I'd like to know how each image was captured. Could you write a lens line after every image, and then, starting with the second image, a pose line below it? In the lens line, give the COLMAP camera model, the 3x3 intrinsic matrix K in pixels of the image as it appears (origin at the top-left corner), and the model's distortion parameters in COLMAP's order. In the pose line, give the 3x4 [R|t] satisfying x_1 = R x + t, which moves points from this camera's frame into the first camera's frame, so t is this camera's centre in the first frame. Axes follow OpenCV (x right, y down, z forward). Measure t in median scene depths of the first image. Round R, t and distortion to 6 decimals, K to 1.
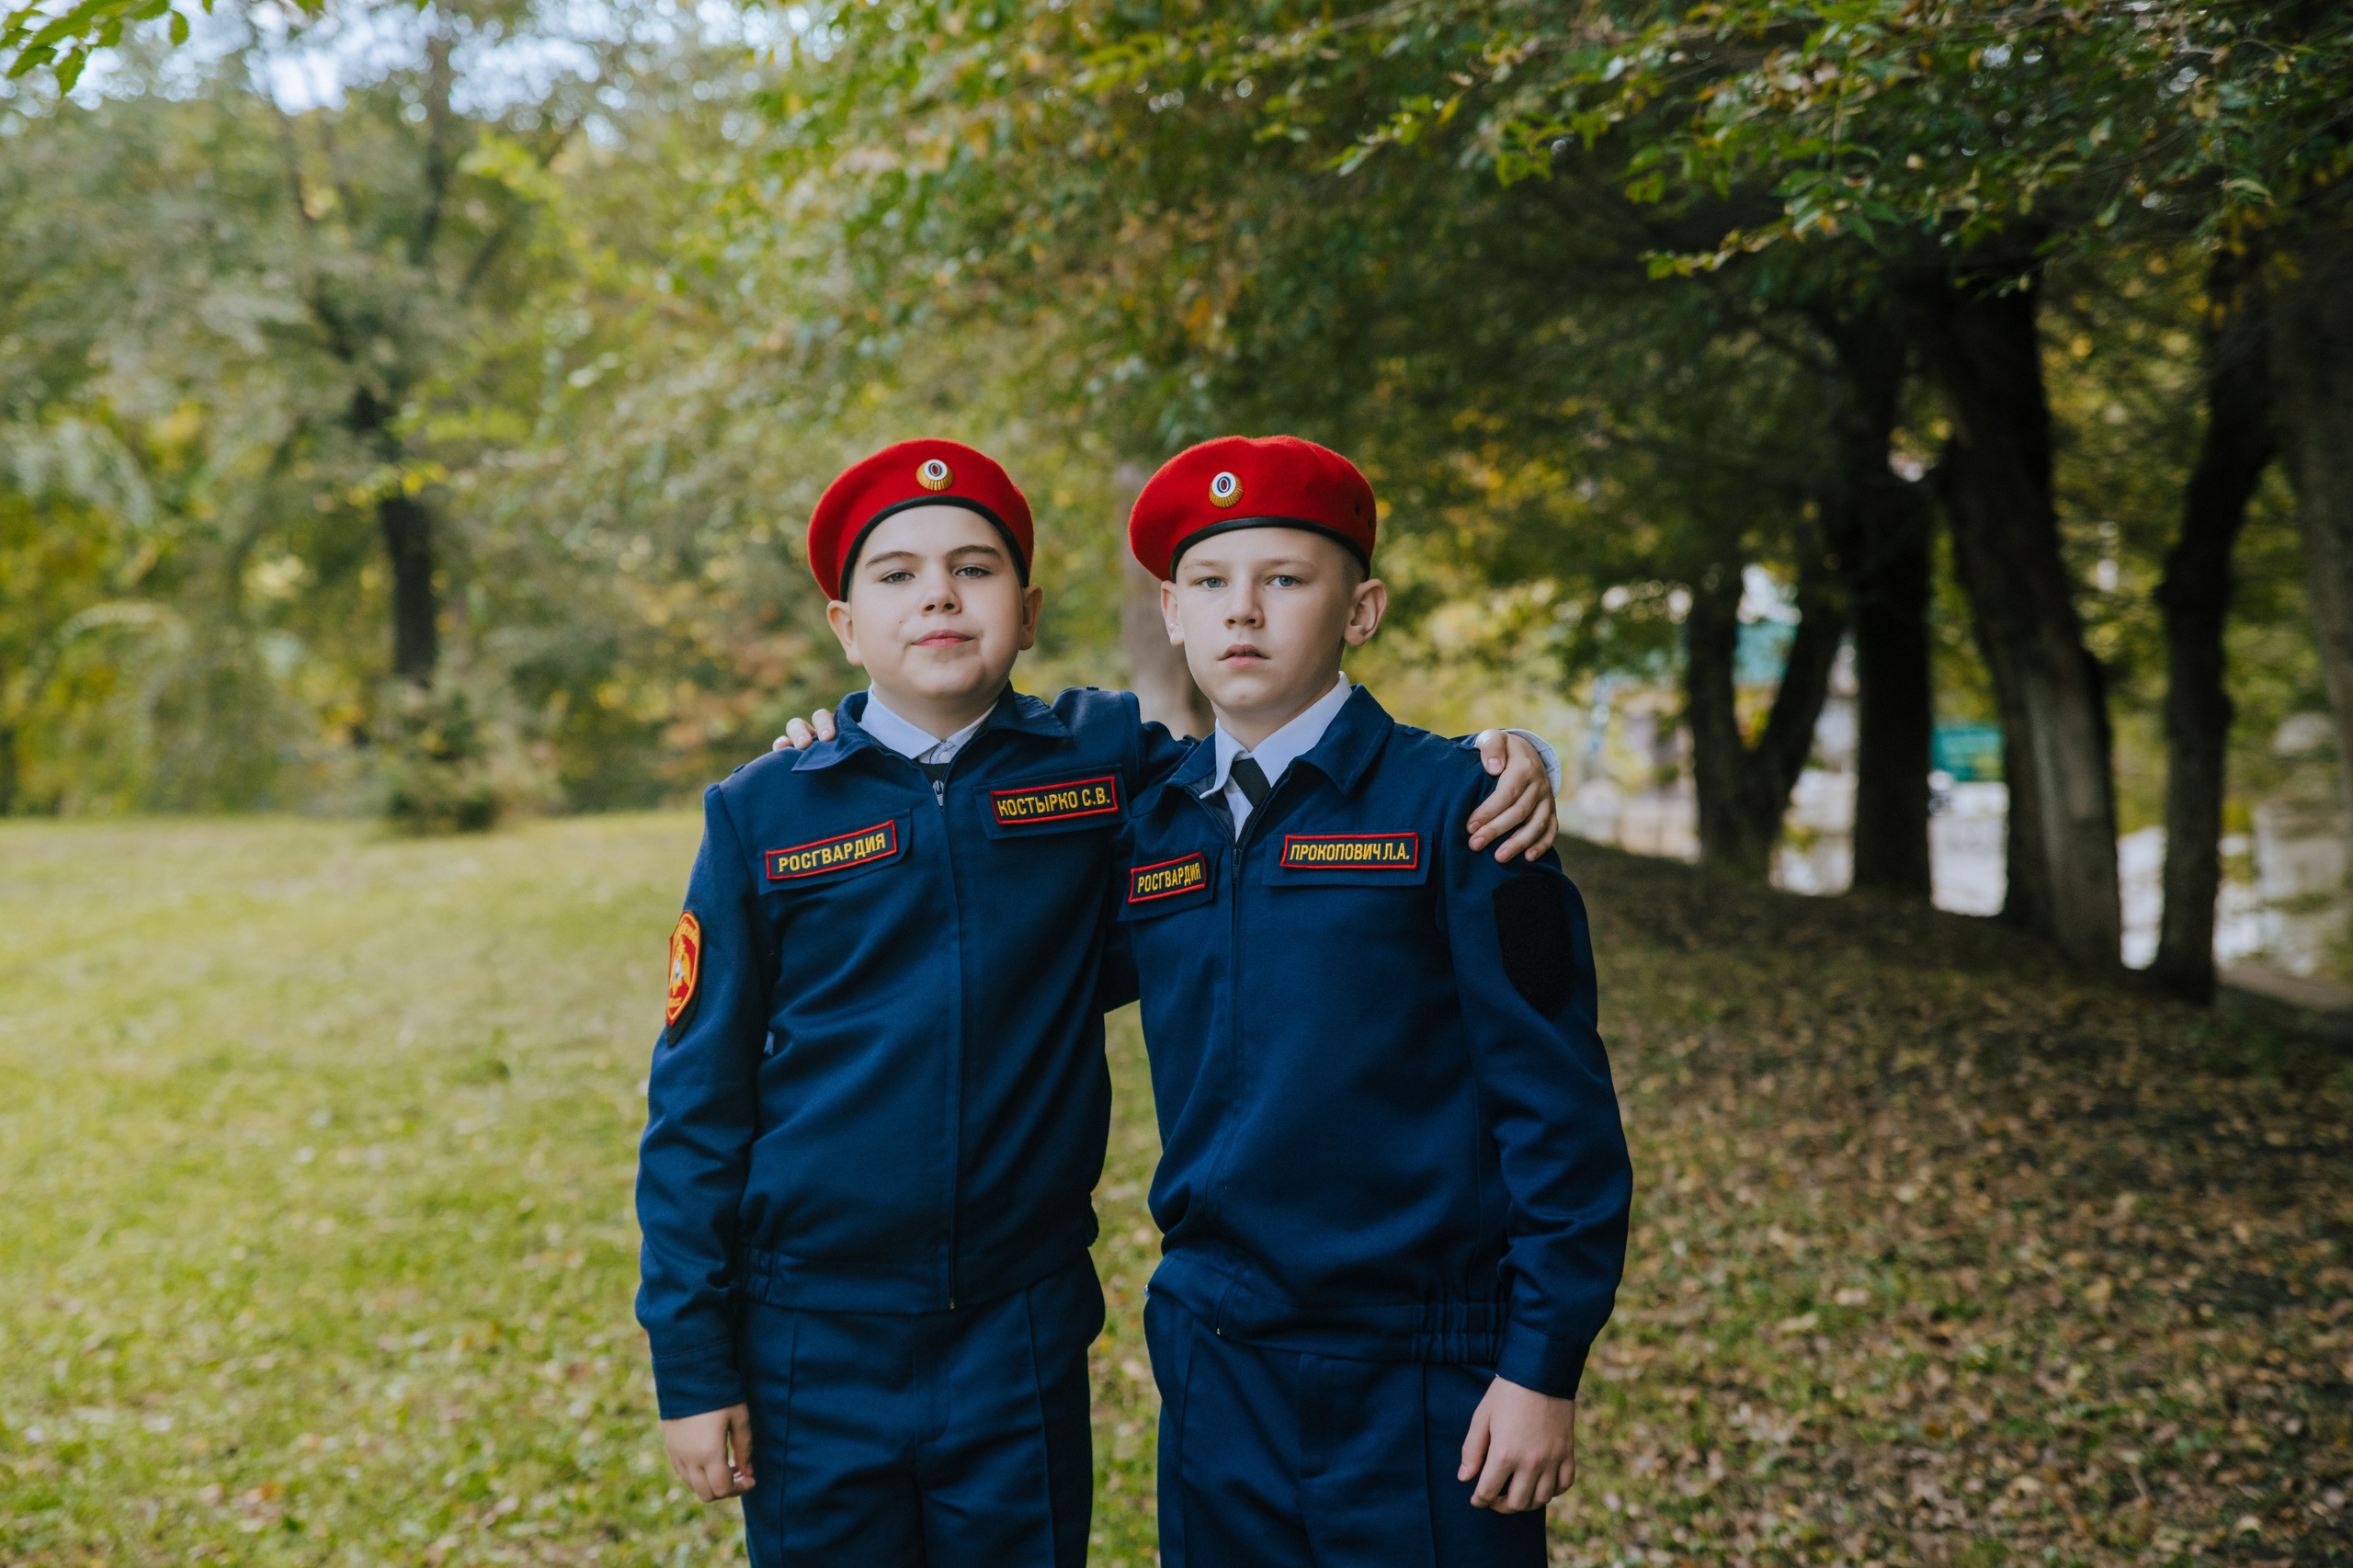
lens RADIAL K [[4880.6, 0, 1211.7], [0, 4880.6, 782.2], [0, 0, 1]] dist [0.088327, 0.487366]
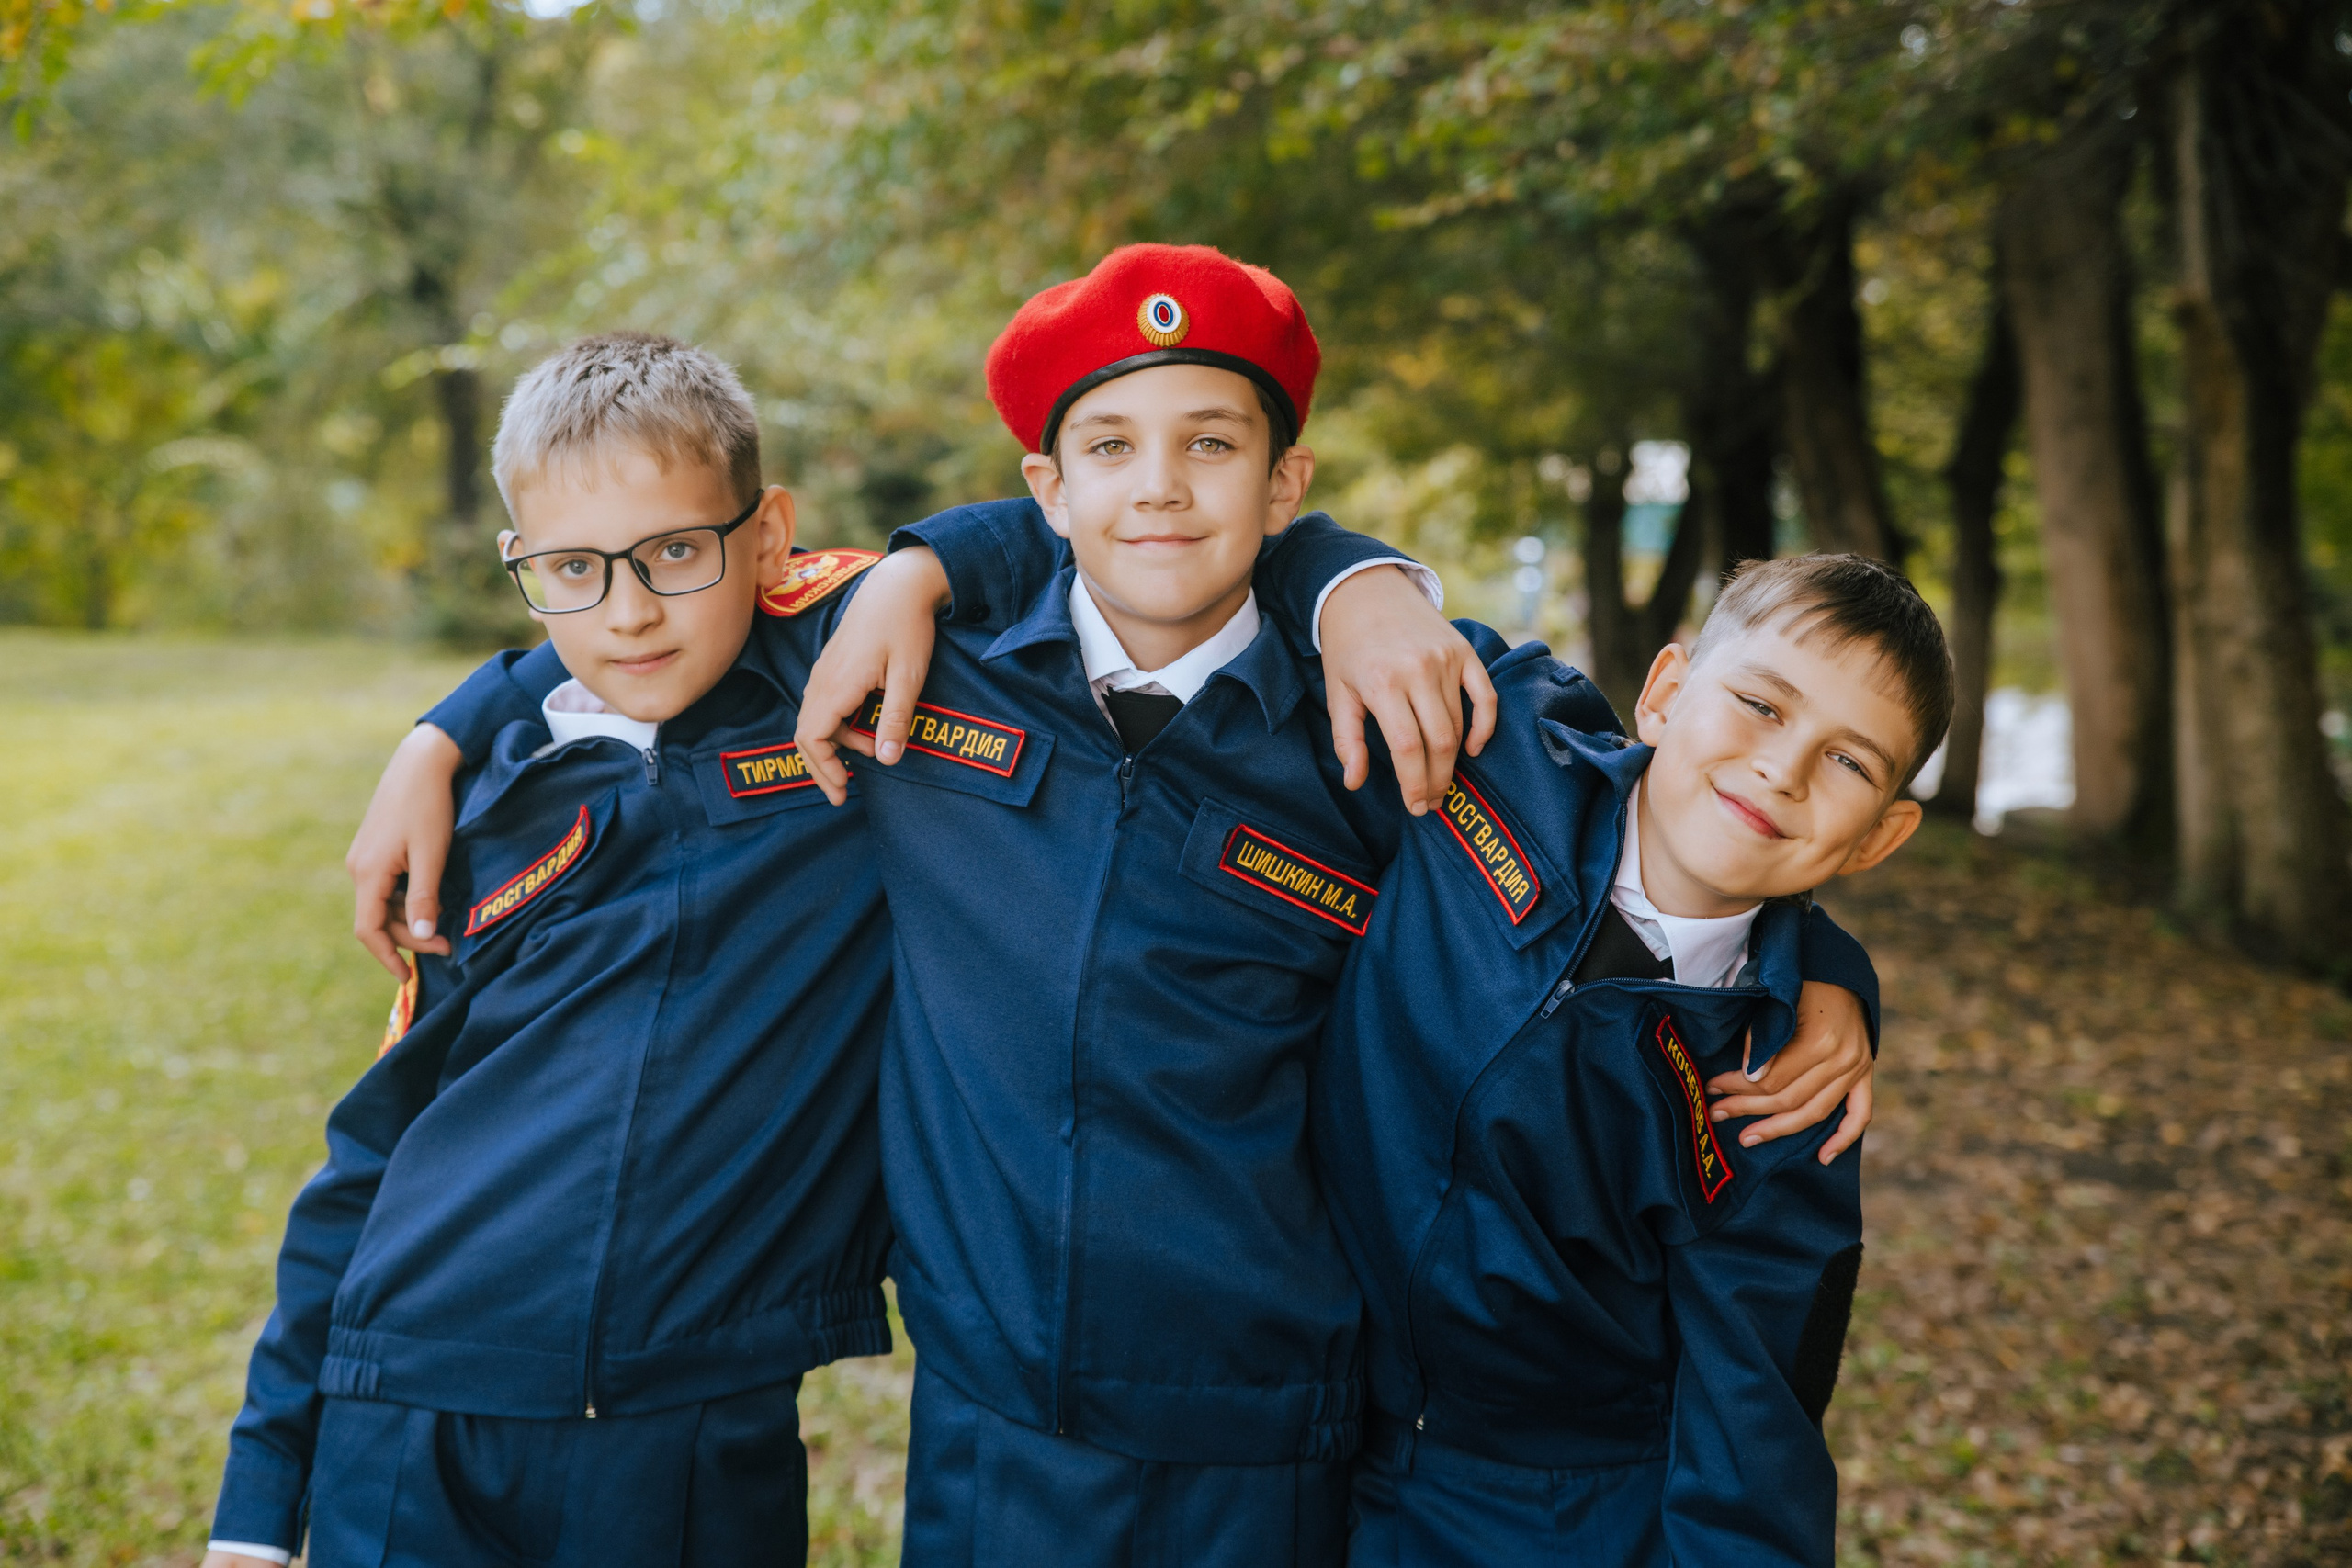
lens RADIAL K [[4878.2, 0, 1211.2], [0, 4878.2, 782.2], [0, 0, 1]] dist [0.088327, 0.487366]
pose [[0.999773, 0.019449, -0.008755, 0.021972], [-0.019210, 0.999463, 0.026563, 0.005794], [0.009267, -0.026389, 0.999609, -0.138275]]
